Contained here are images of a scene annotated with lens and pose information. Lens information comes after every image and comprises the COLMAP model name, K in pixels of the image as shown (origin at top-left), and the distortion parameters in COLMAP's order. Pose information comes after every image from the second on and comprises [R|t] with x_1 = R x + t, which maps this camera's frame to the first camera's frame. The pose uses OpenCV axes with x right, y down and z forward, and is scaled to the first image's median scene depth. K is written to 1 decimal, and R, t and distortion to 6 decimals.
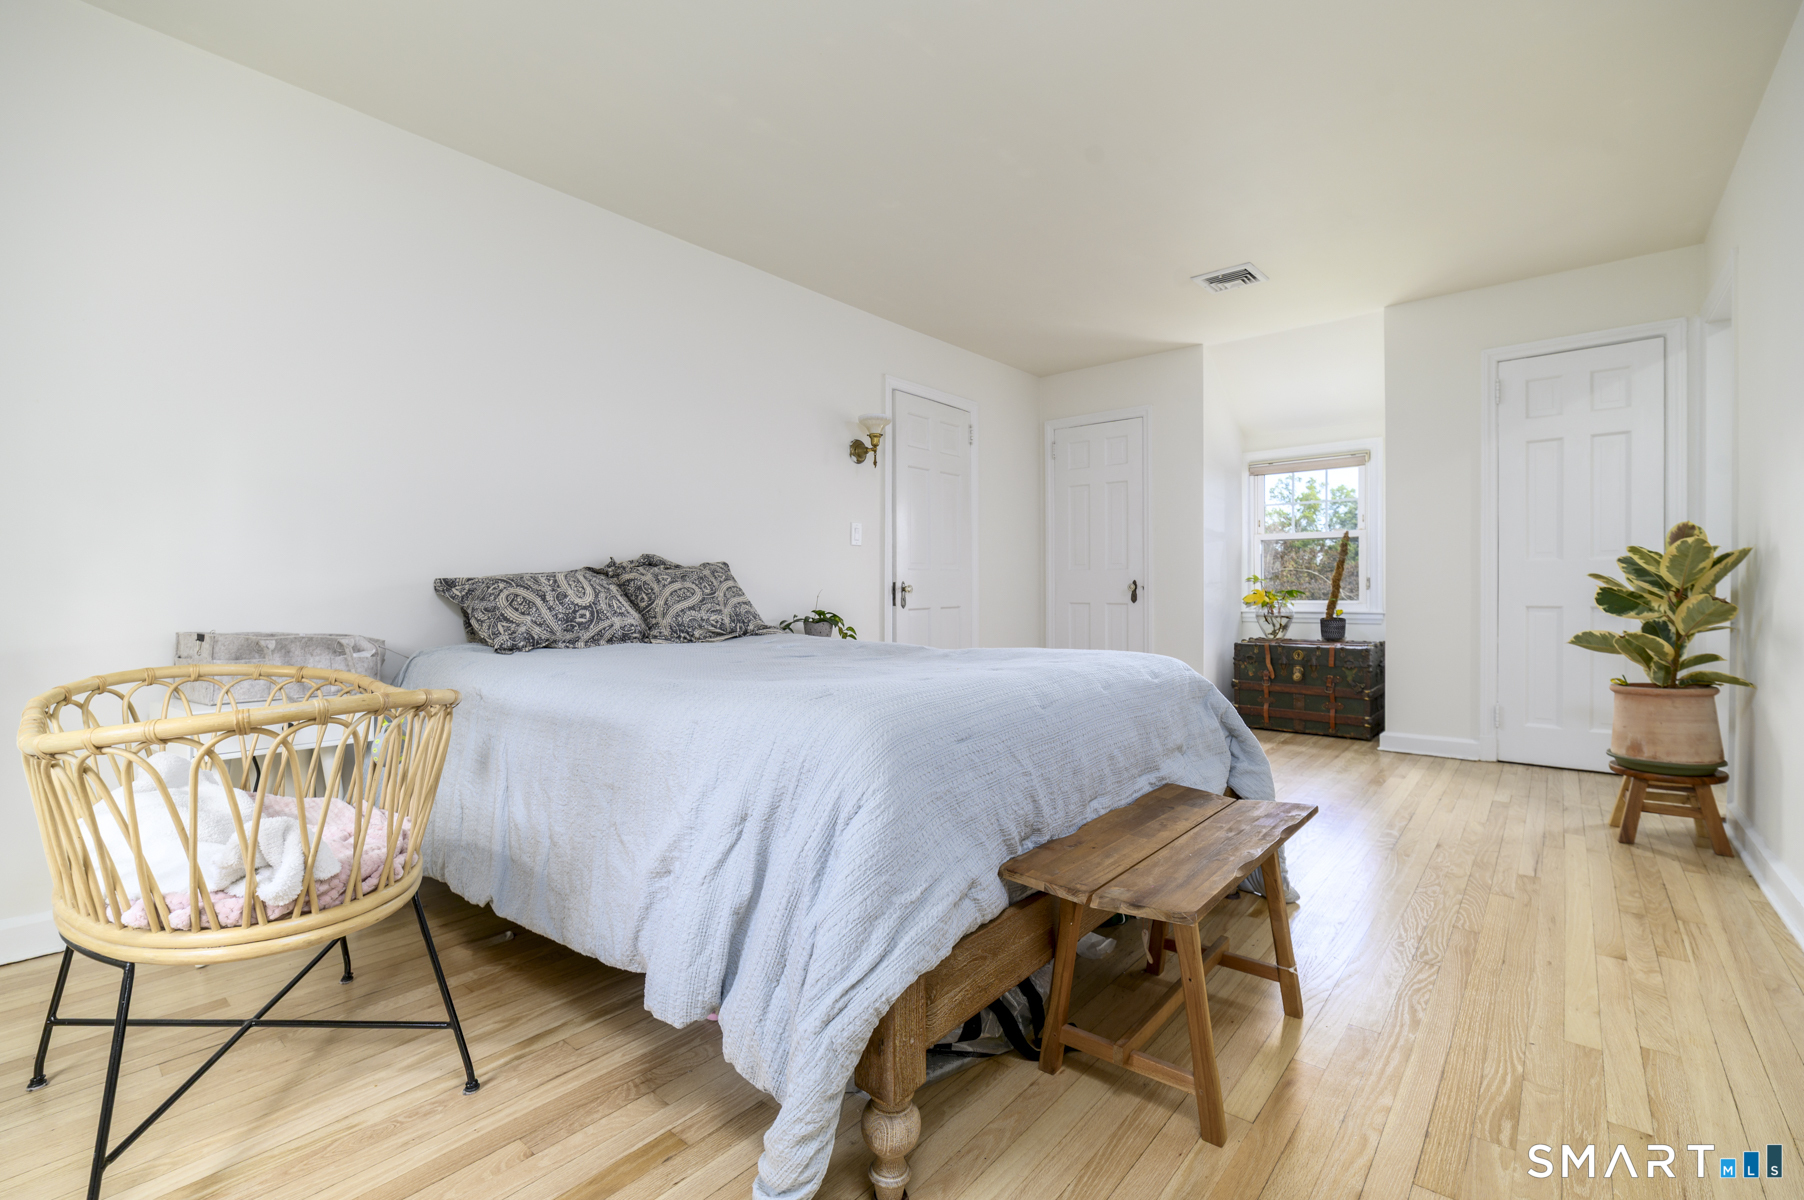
lens RADIAL K [[792.4, 0, 894.0], [0, 792.4, 596.8], [0, 0, 1]] dist [-0.000515, -0.001435]
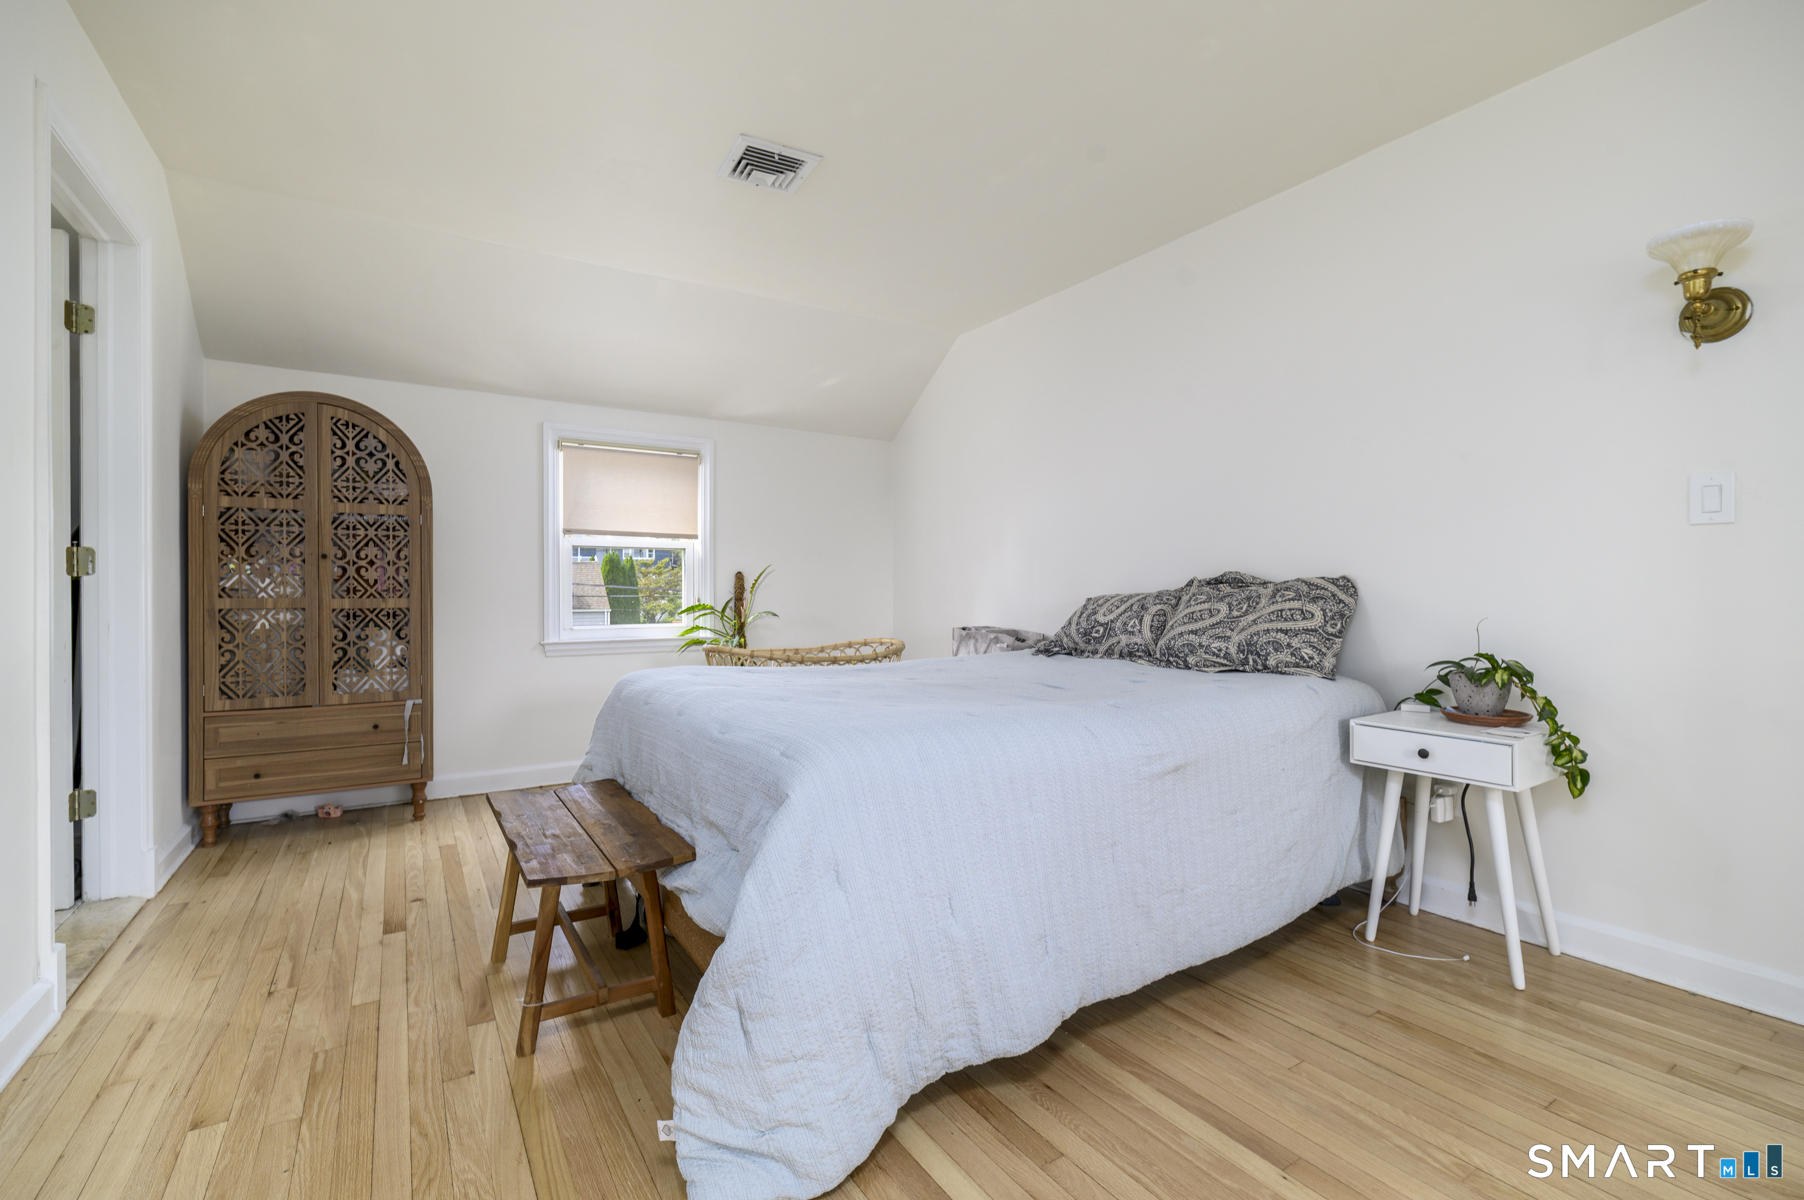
lens RADIAL K [[792.4, 0, 902.7], [0, 792.4, 590.1], [0, 0, 1]] dist [-0.000515, -0.001435]
pose [[-0.292351, 0.003524, -0.956305, 0.799049], [-0.004265, 0.999978, 0.004989, -0.041138], [0.956301, 0.005538, -0.292330, 1.055090]]
